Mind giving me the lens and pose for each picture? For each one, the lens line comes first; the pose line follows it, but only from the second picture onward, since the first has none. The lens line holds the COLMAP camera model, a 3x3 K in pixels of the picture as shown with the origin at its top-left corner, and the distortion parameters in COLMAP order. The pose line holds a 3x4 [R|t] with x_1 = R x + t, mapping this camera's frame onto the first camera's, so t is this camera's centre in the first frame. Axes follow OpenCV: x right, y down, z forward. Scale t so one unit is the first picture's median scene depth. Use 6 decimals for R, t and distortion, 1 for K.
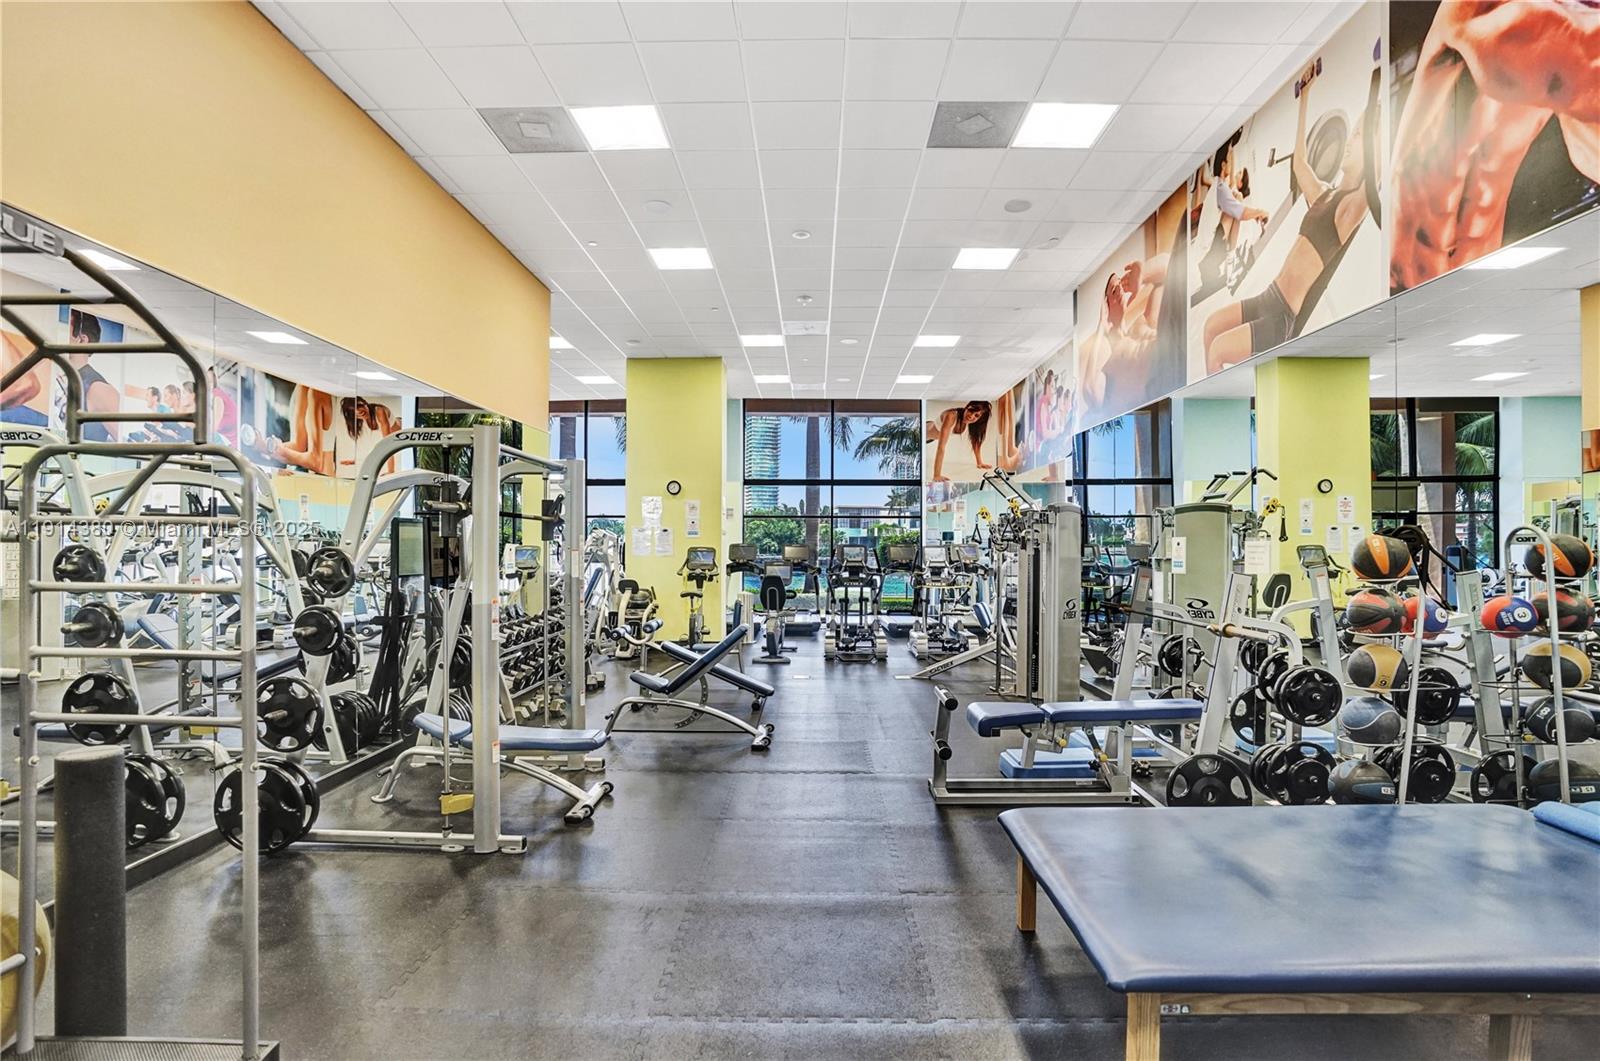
lens RADIAL K [[772.9, 0, 799.6], [0, 772.9, 555.1], [0, 0, 1]] dist [-0.061303, 0.021292]
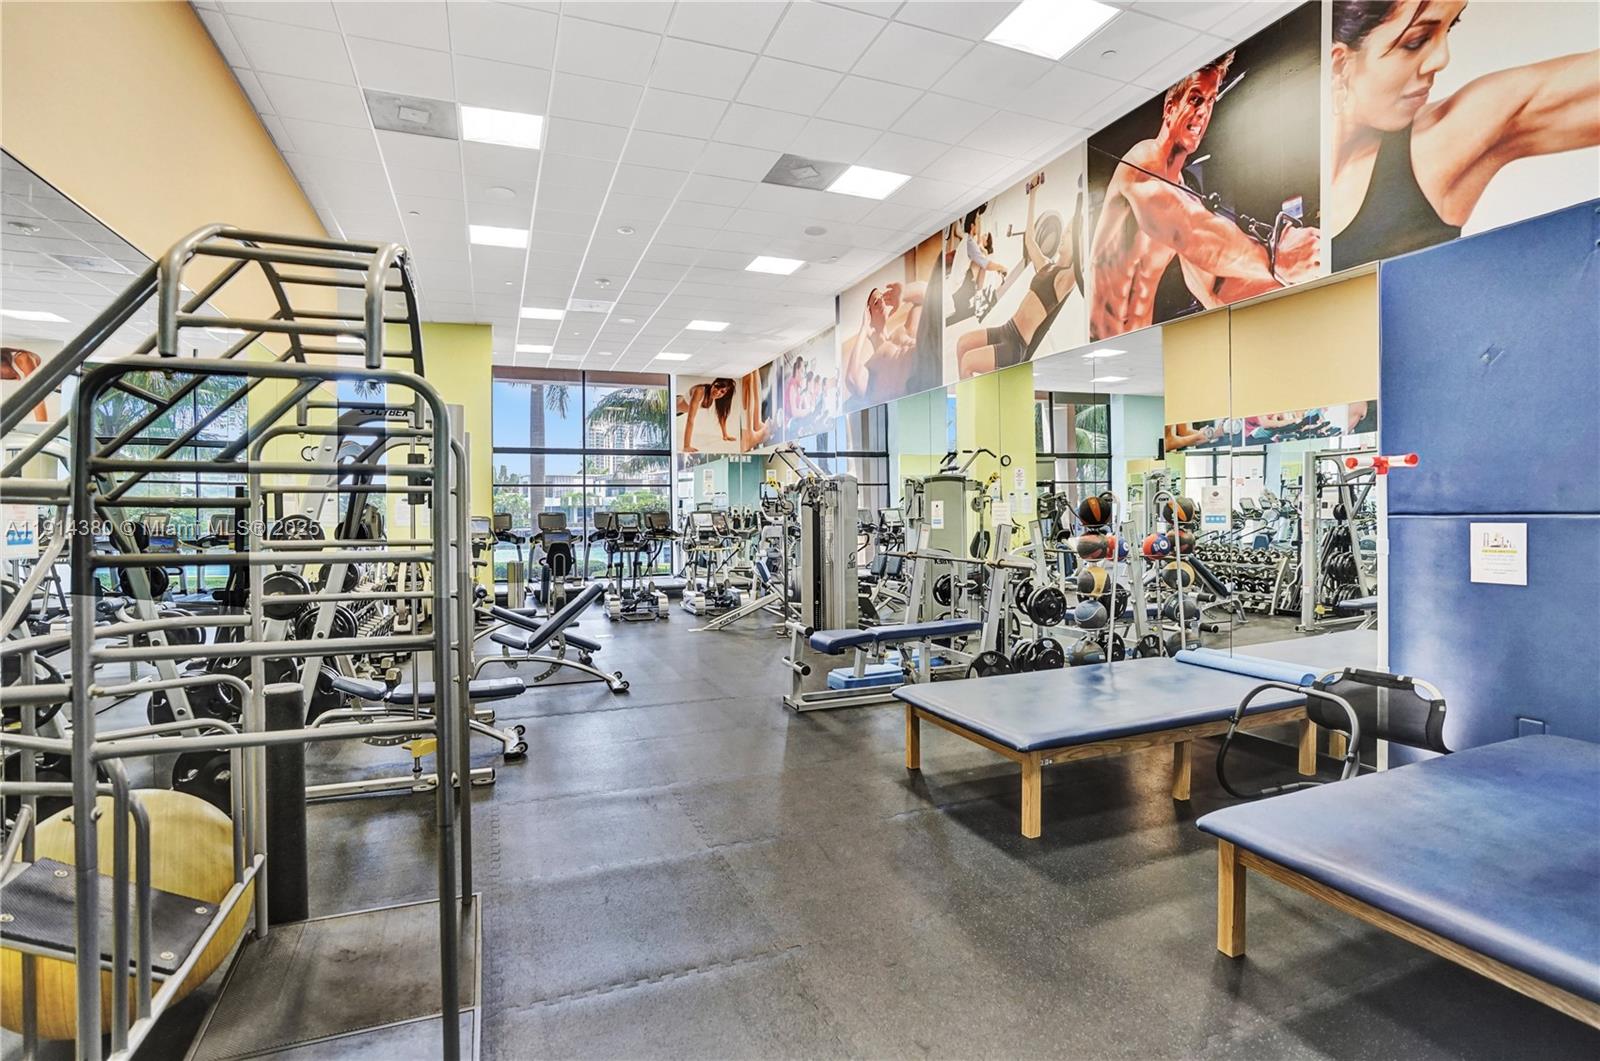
lens RADIAL K [[788.4, 0, 800.0], [0, 788.4, 530.5], [0, 0, 1]] dist [-0.068481, 0.000352]
pose [[0.924330, -0.021173, 0.381007, -0.227949], [0.018195, 0.999769, 0.011417, 0.006943], [-0.381160, -0.003621, 0.924502, -0.152933]]
